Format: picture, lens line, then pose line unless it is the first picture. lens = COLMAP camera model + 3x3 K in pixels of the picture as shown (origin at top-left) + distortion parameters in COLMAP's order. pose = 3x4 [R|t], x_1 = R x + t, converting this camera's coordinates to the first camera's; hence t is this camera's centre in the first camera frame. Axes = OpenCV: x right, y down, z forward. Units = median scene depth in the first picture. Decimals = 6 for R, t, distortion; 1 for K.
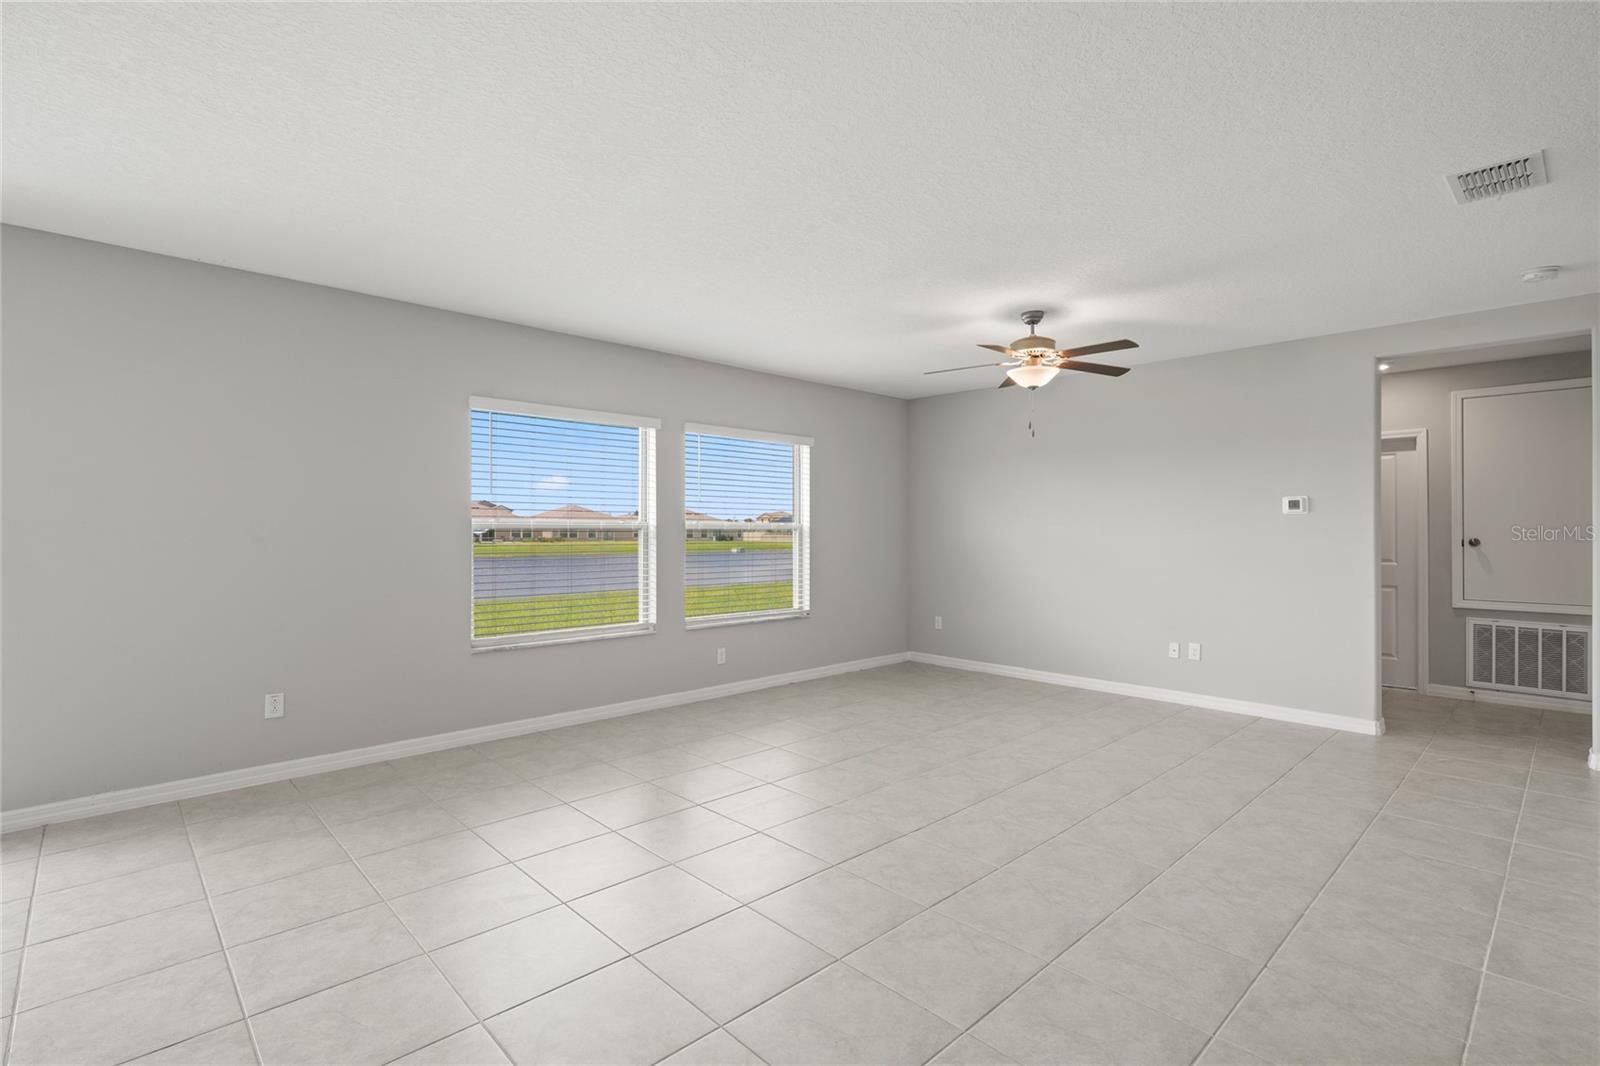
lens RADIAL K [[746.0, 0, 810.0], [0, 746.0, 529.1], [0, 0, 1]] dist [-0.000871, -0.000622]
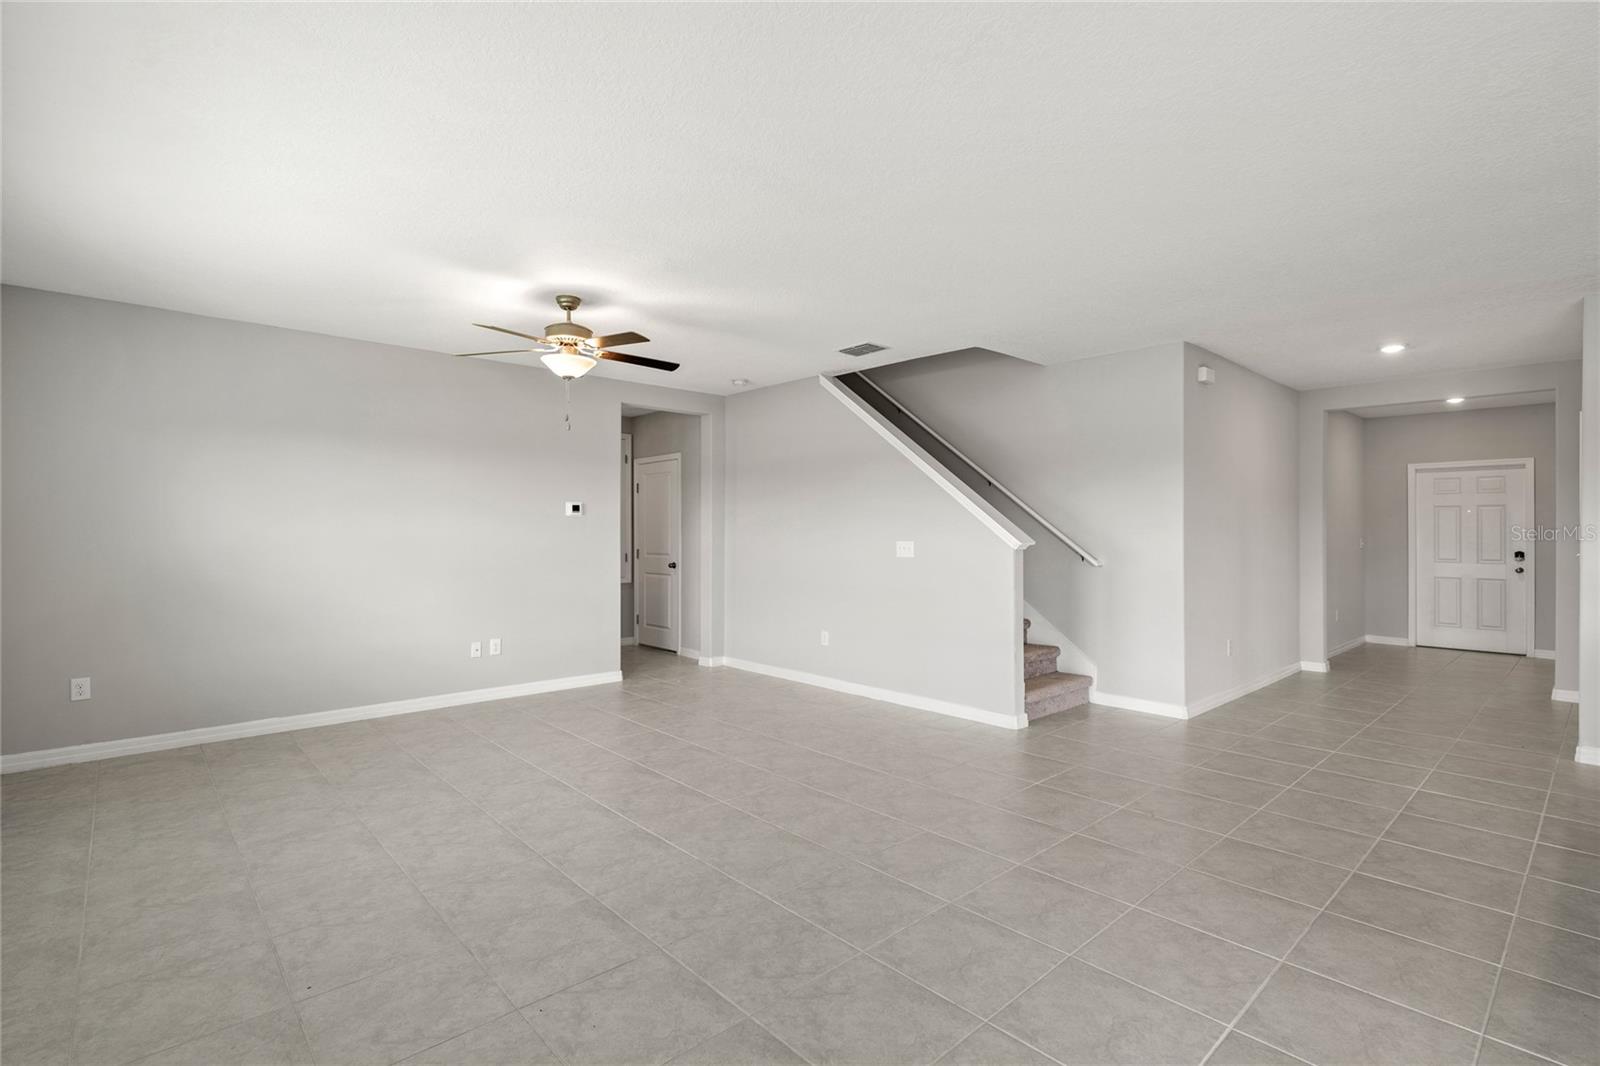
lens RADIAL K [[746.0, 0, 810.0], [0, 746.0, 529.1], [0, 0, 1]] dist [-0.000871, -0.000622]
pose [[0.021814, -0.000829, 0.999762, -0.573248], [-0.003160, 0.999995, 0.000898, -0.001659], [-0.999757, -0.003179, 0.021812, 0.609067]]
